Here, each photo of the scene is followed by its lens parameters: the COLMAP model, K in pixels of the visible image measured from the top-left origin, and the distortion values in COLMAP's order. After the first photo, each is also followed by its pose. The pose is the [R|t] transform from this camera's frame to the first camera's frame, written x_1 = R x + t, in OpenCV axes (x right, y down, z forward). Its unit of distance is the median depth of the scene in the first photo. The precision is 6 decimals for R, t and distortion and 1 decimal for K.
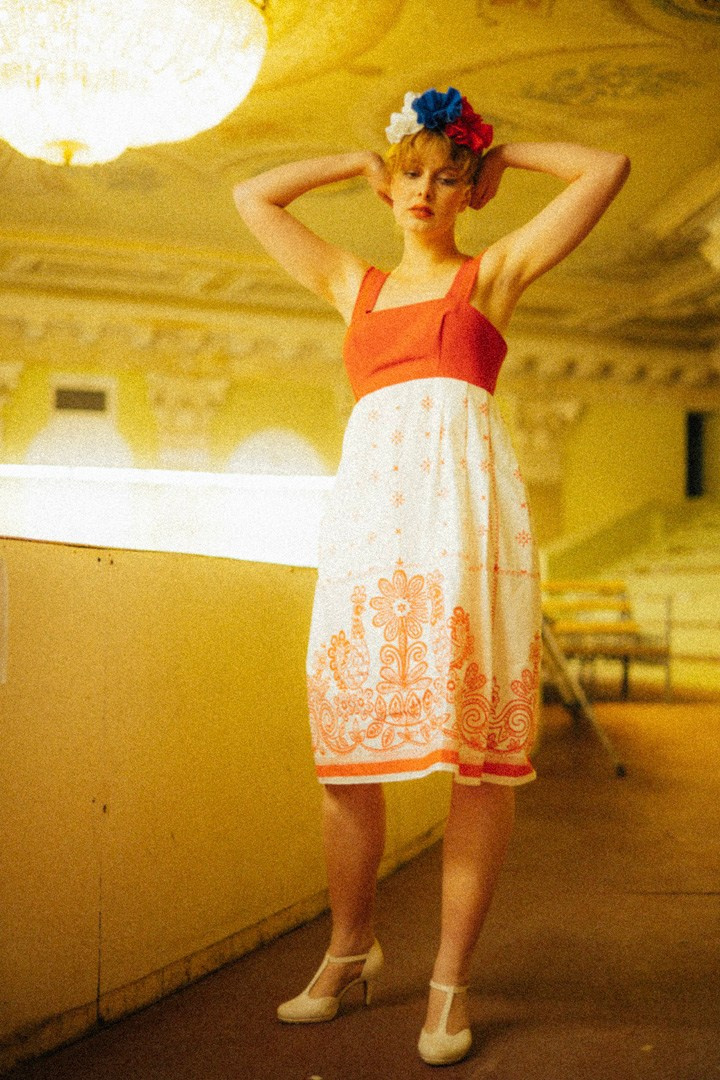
lens RADIAL K [[1511.3, 0, 360.0], [0, 1511.3, 540.0], [0, 0, 1]] dist [0.049613, -0.204683]
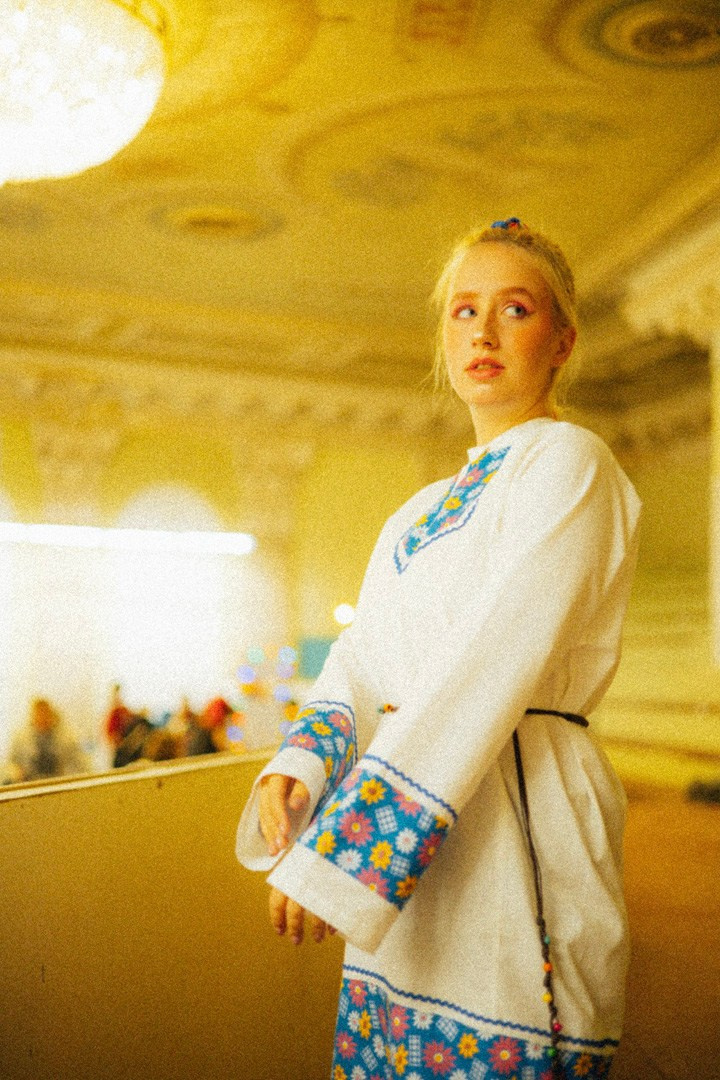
lens RADIAL K [[1509.4, 0, 360.0], [0, 1509.4, 540.0], [0, 0, 1]] dist [0.040588, -0.156315]
pose [[0.997599, 0.016091, 0.067361, -0.000693], [-0.014128, 0.999464, -0.029521, -0.018753], [-0.067800, 0.028498, 0.997292, 0.079672]]
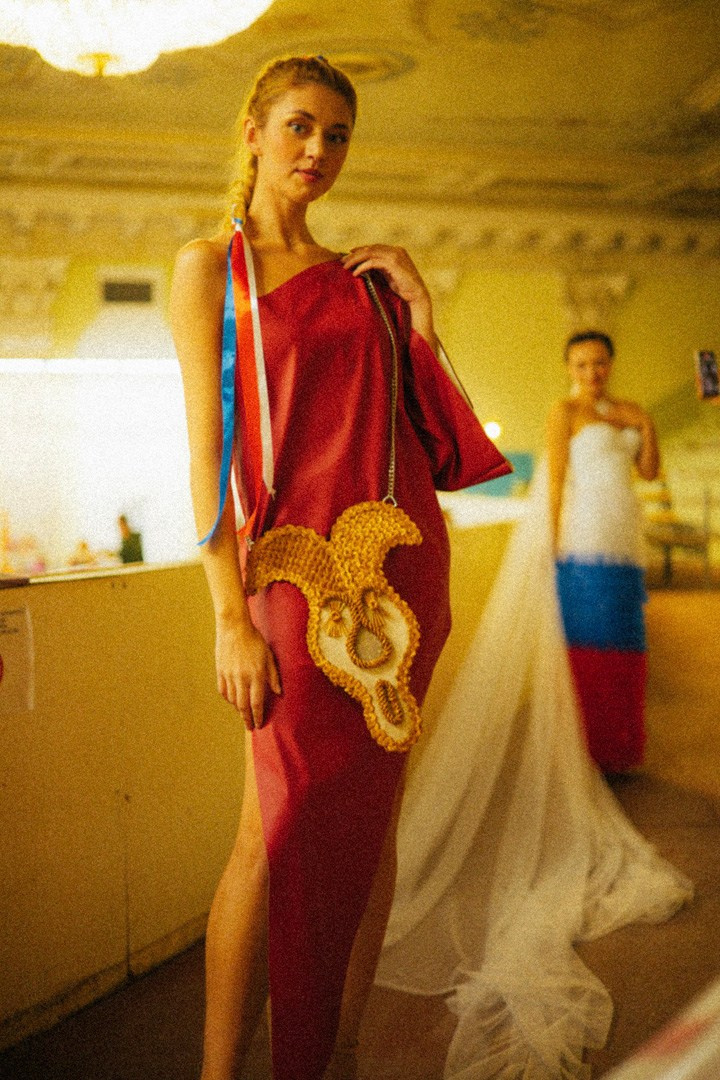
lens RADIAL K [[1525.1, 0, 360.0], [0, 1525.1, 540.0], [0, 0, 1]] dist [0.009857, -0.027181]
pose [[0.998785, -0.025344, -0.042255, 0.011877], [0.029074, 0.995505, 0.090135, -0.022103], [0.039781, -0.091254, 0.995033, -0.025802]]
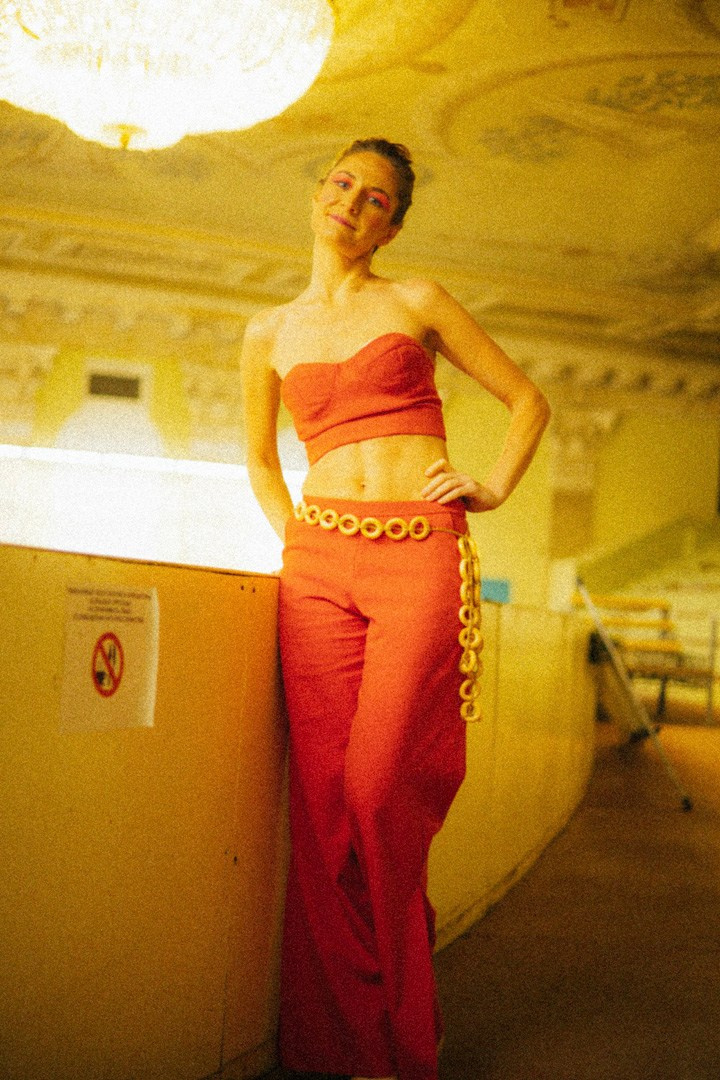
lens RADIAL K [[1509.4, 0, 360.0], [0, 1509.4, 540.0], [0, 0, 1]] dist [0.040588, -0.156315]
pose [[0.998797, 0.048580, -0.006630, -0.017854], [-0.048562, 0.998816, 0.002866, -0.003986], [0.006761, -0.002541, 0.999974, 0.016756]]
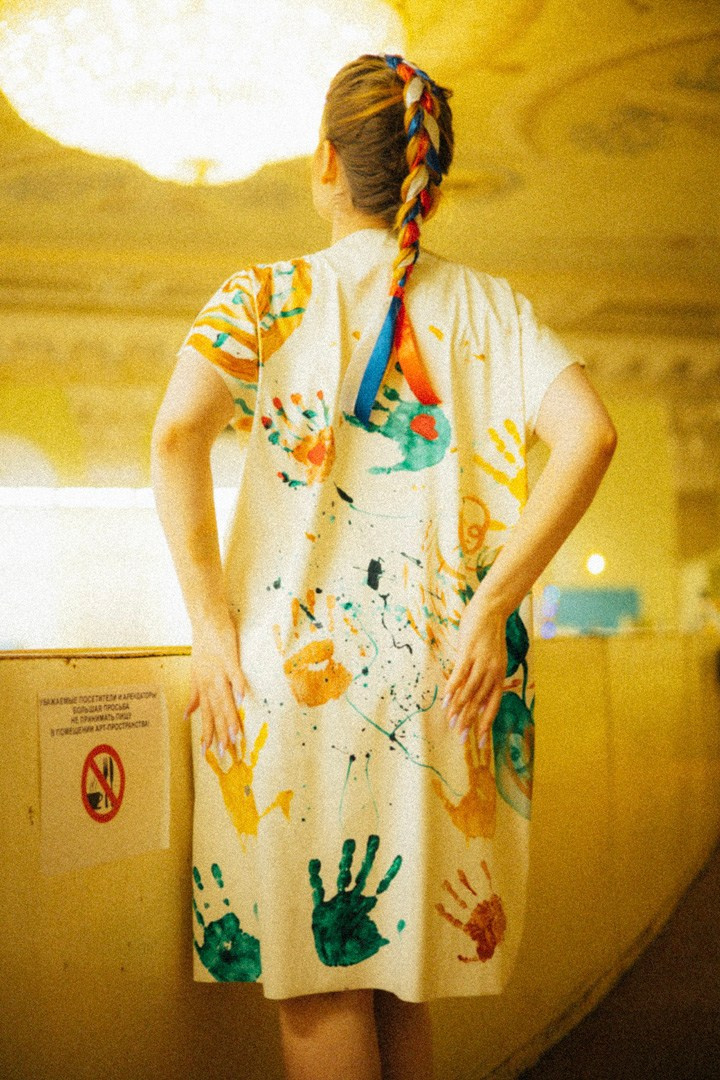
lens RADIAL K [[1515.6, 0, 360.0], [0, 1515.6, 540.0], [0, 0, 1]] dist [0.061012, -0.270607]
pose [[0.995395, -0.031942, -0.090381, -0.010550], [0.031274, 0.999472, -0.008798, -0.008095], [0.090614, 0.005931, 0.995868, 0.040692]]
